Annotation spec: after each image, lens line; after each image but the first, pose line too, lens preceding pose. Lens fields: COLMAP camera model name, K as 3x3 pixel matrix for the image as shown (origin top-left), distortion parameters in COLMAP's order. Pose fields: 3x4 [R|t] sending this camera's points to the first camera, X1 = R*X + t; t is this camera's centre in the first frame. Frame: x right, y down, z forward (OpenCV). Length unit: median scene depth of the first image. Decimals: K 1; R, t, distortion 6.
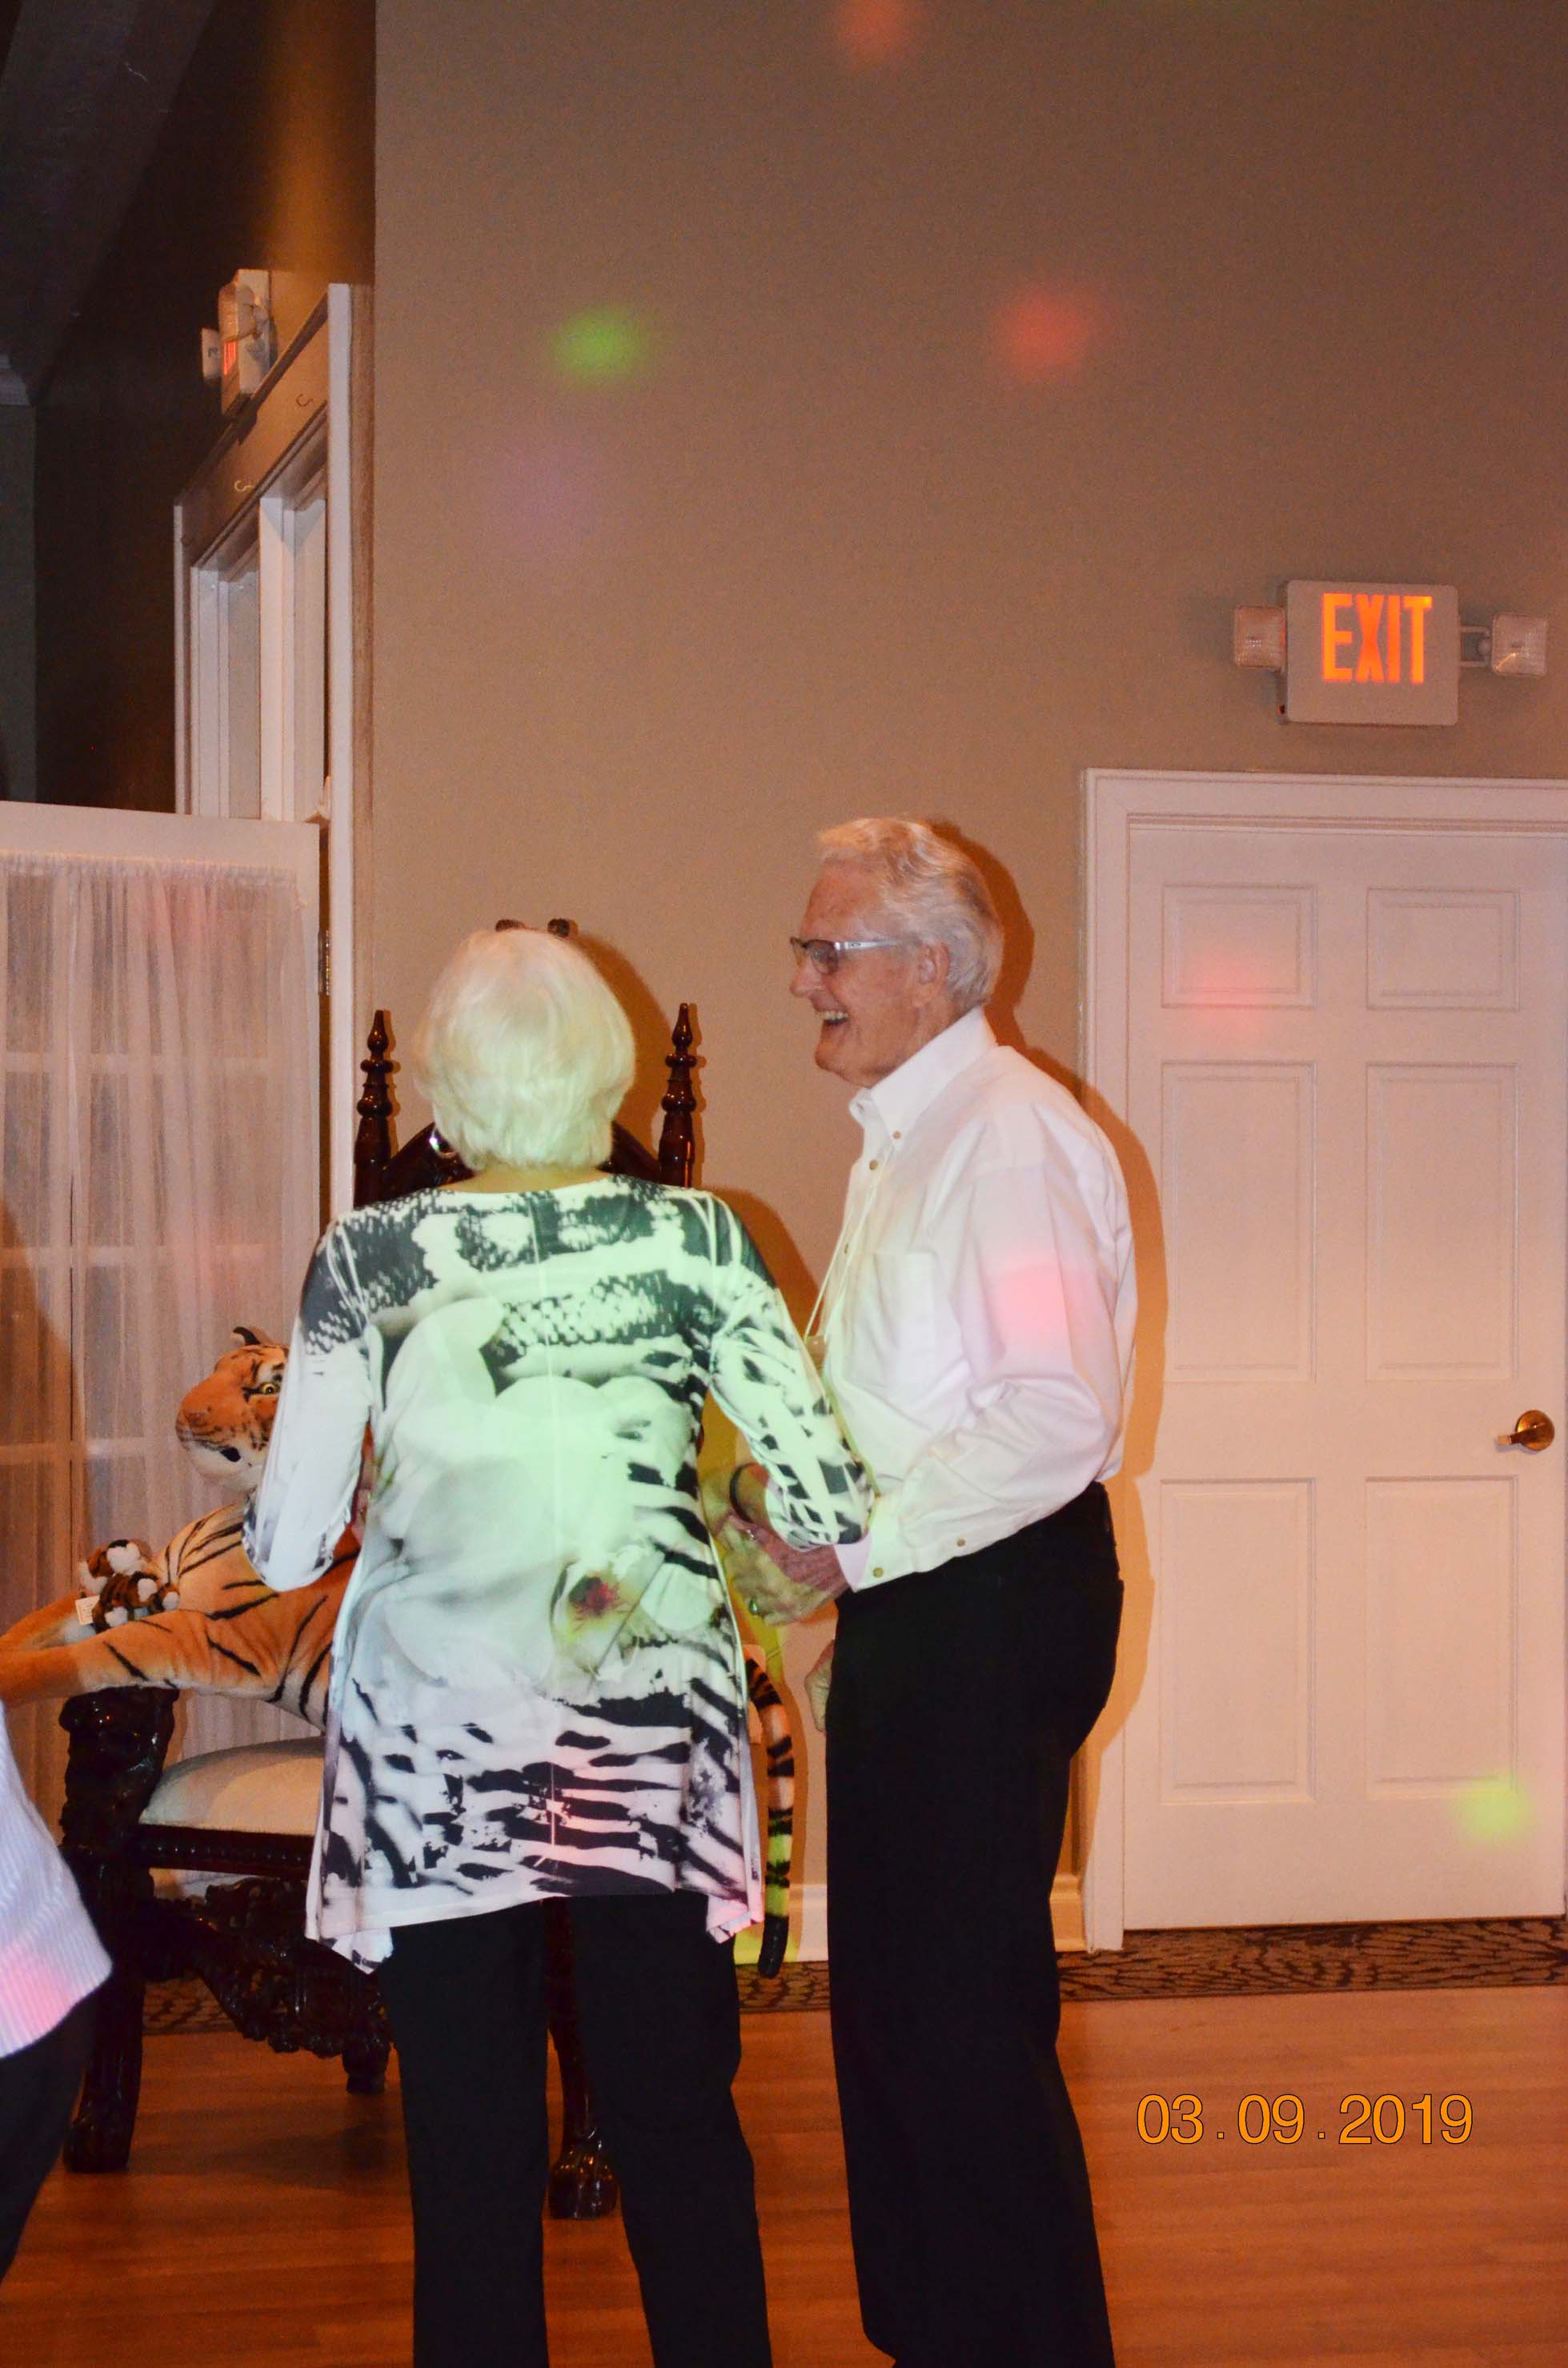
lens RADIAL K [[4809.2, 0, 784.0], [0, 4809.2, 1184.0], [0, 0, 1]] dist [-0.001242, 0.182245]
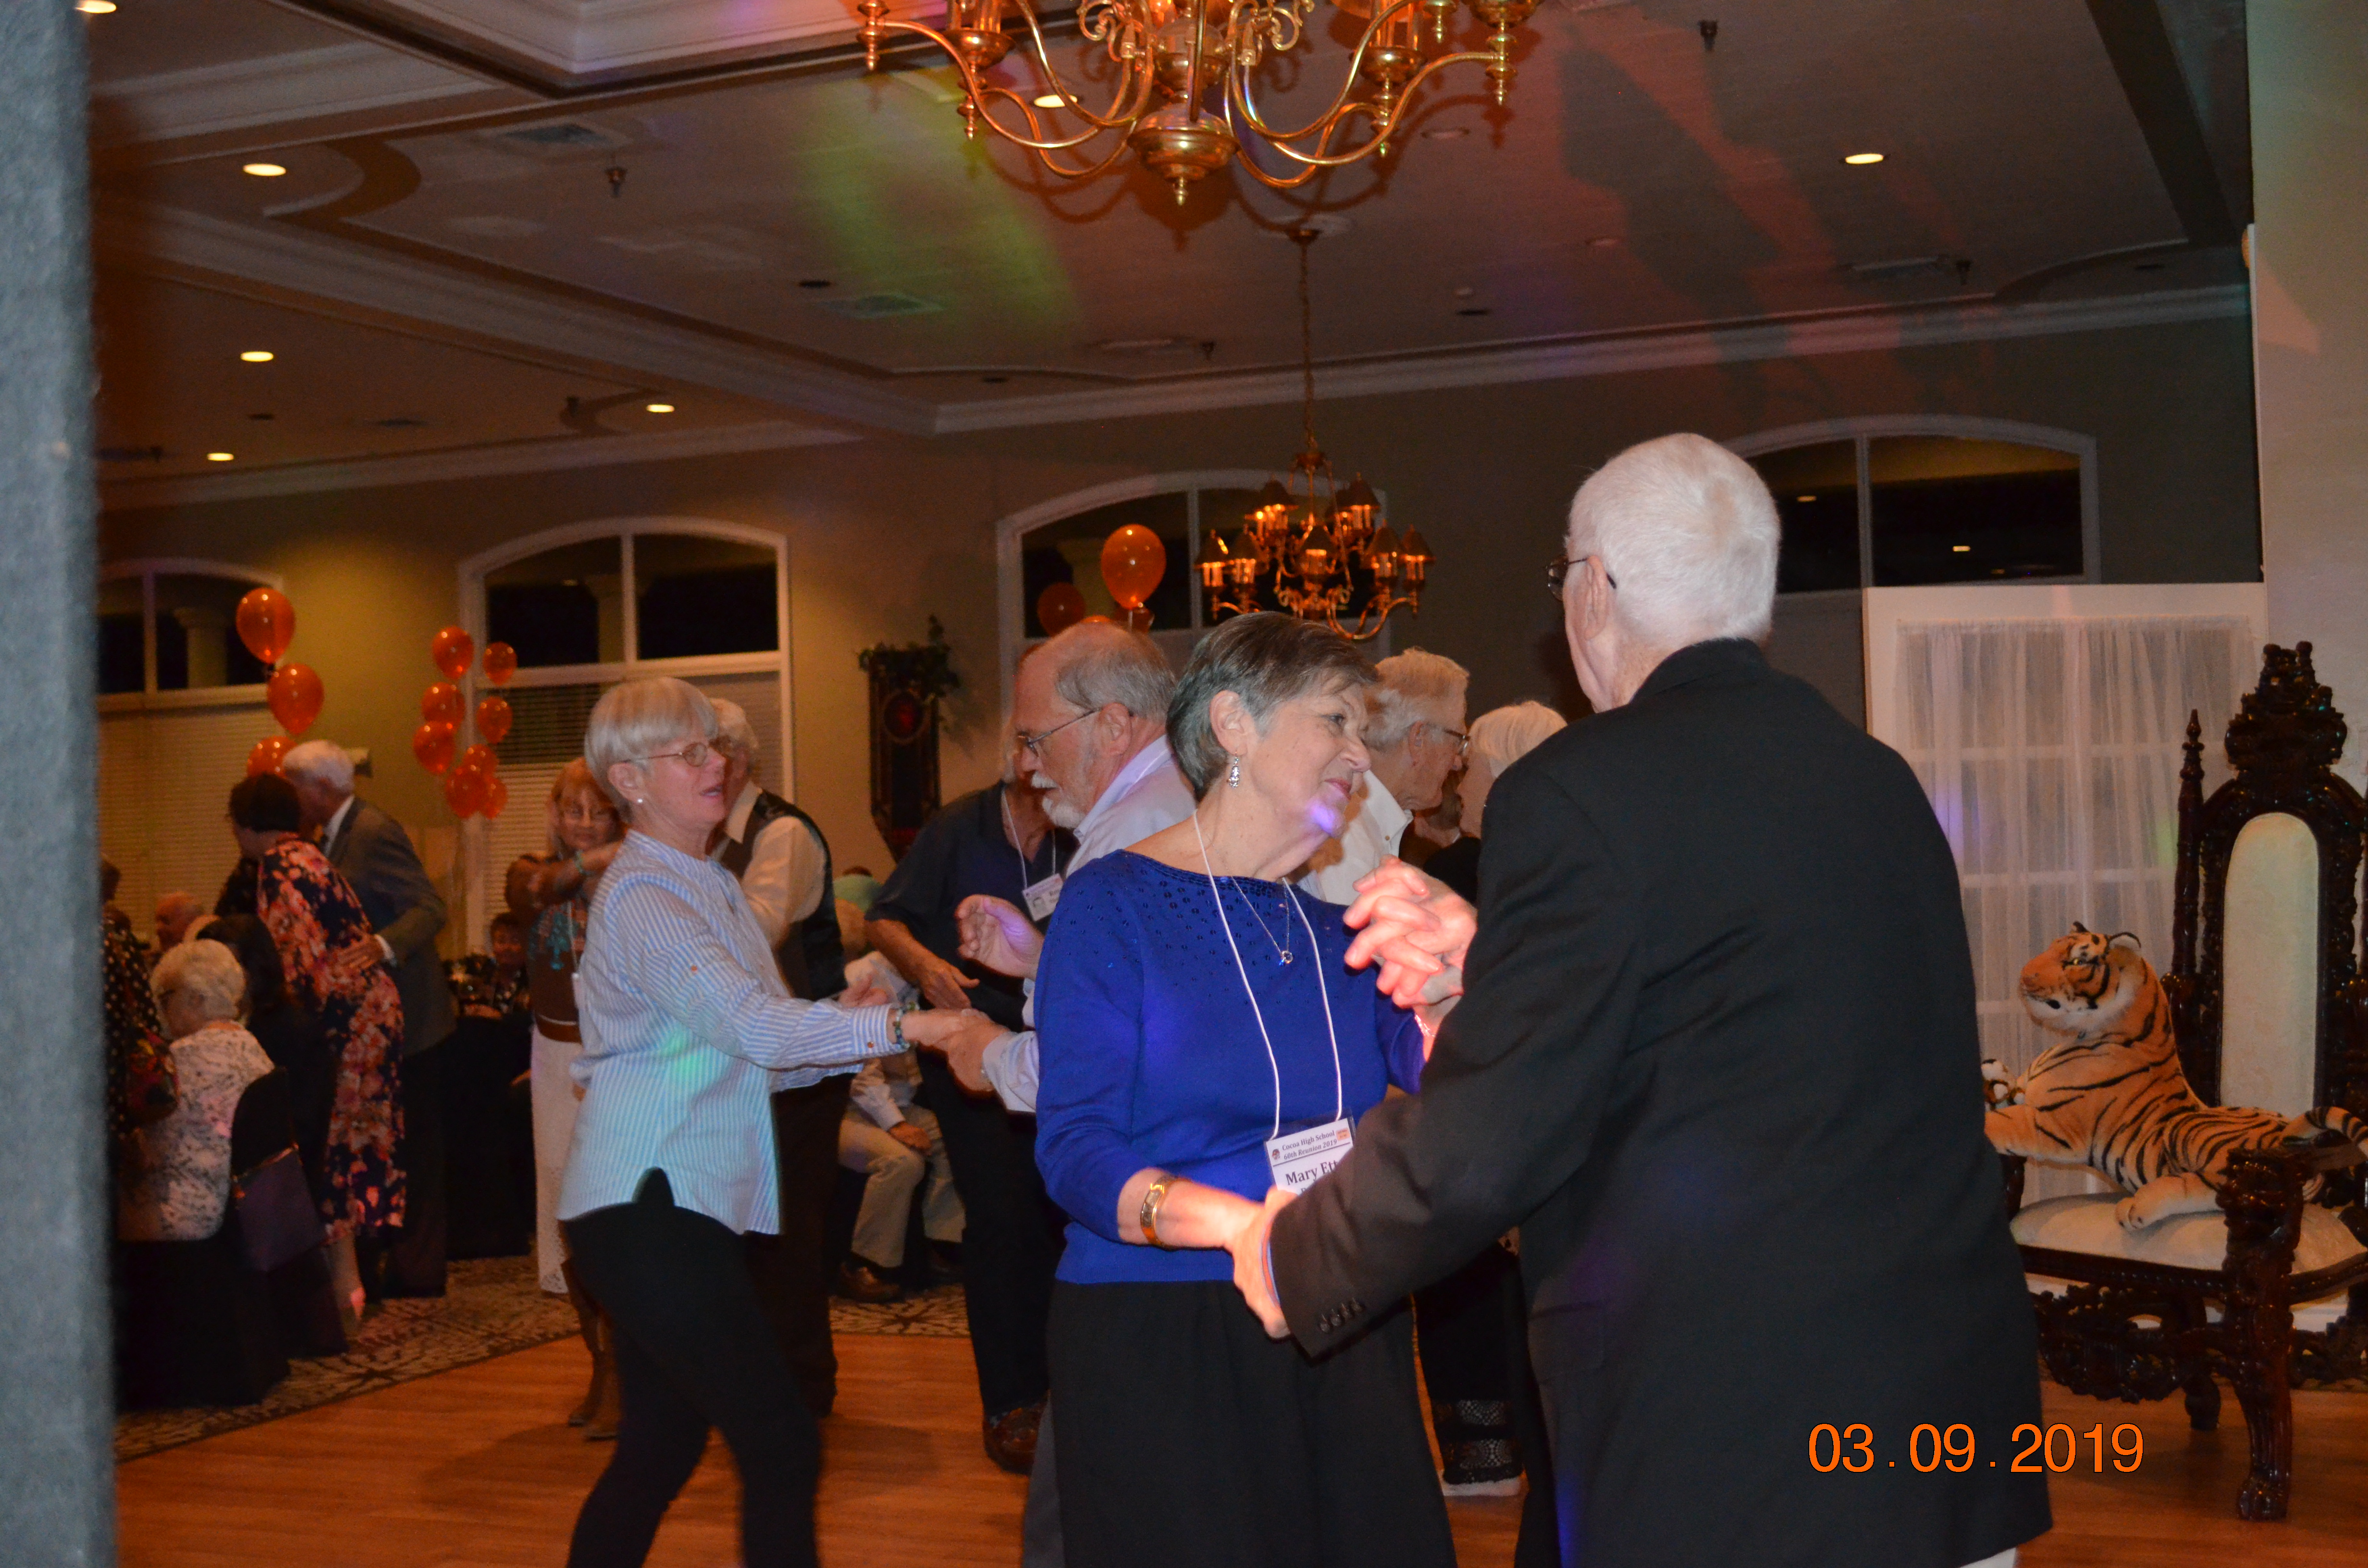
lens RADIAL K [[3034.4, 0, 1184.0], [0, 3034.4, 784.0], [0, 0, 1]] dist [-0.018187, -0.016494]
pose [[0.817840, -0.039048, -0.574119, 0.174388], [0.029784, 0.999230, -0.025534, 0.001738], [0.574675, 0.003783, 0.818373, 0.036318]]
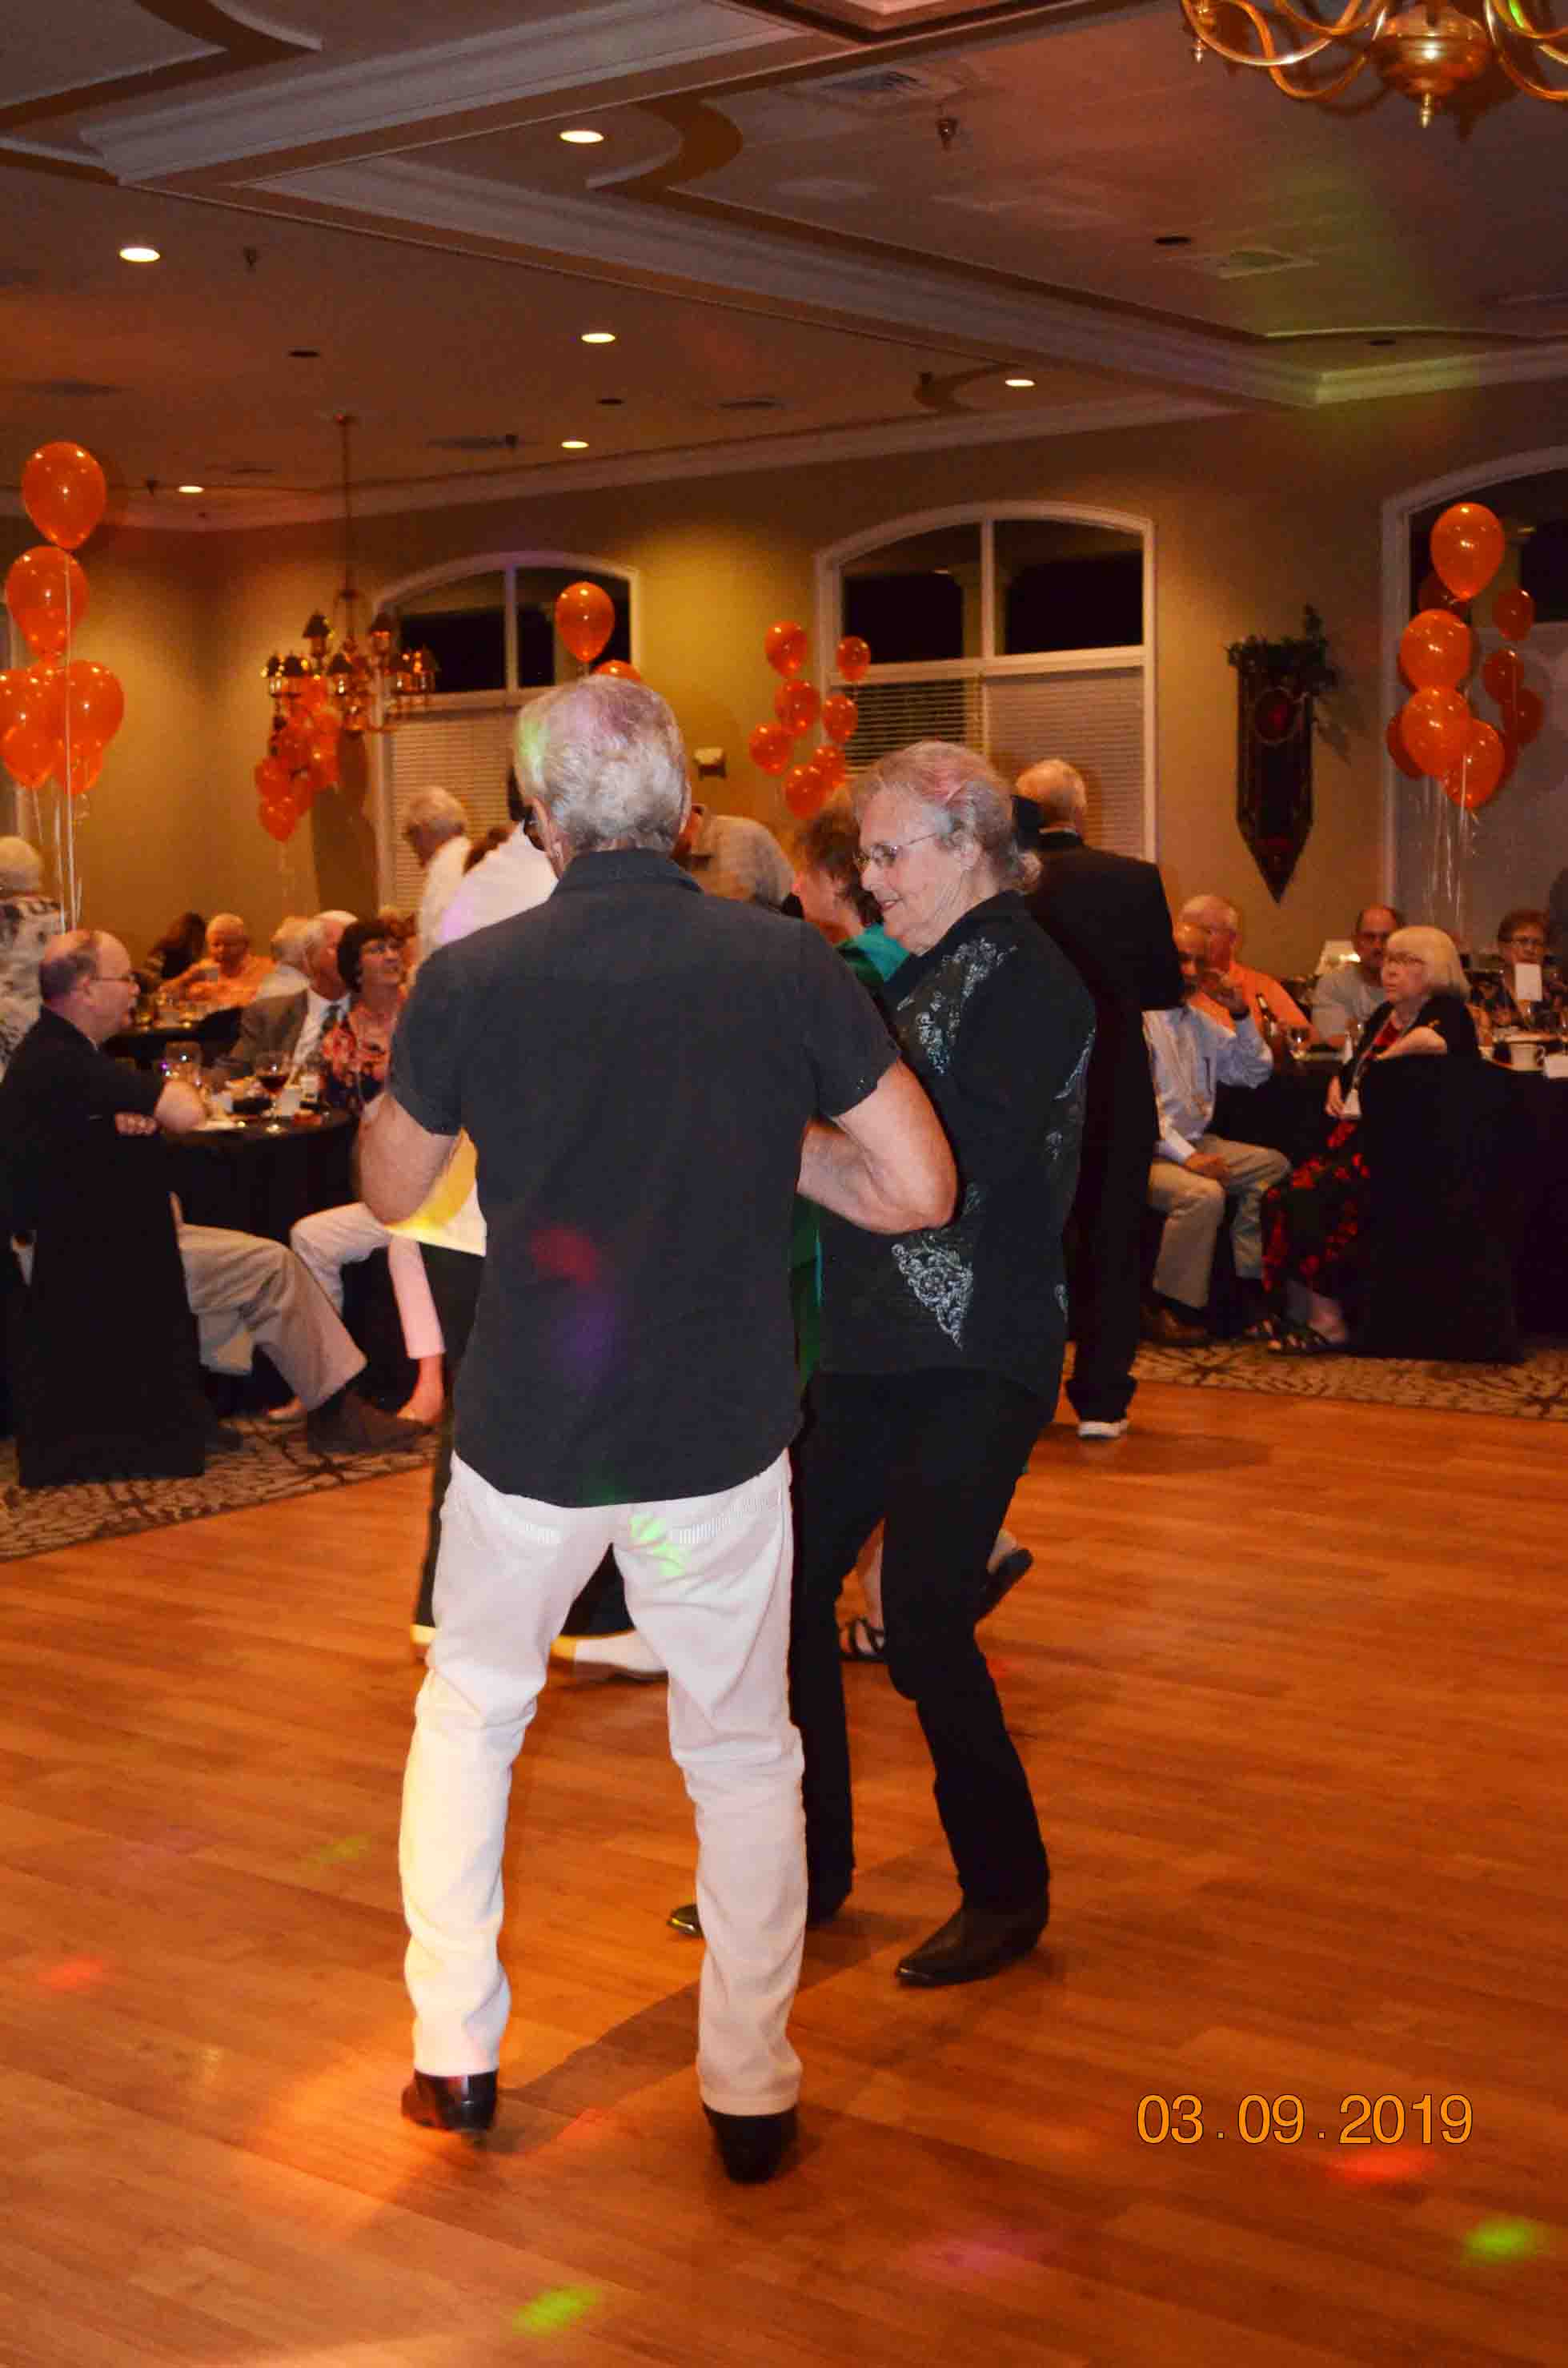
lens RADIAL K [[3177.8, 0, 784.0], [0, 3177.8, 1184.0], [0, 0, 1]] dist [-0.032276, -0.021344]
pose [[0.642638, 0.061471, -0.763700, 0.181667], [0.015974, 0.995485, 0.093569, -0.001328], [0.766003, -0.072331, 0.638755, 0.081290]]
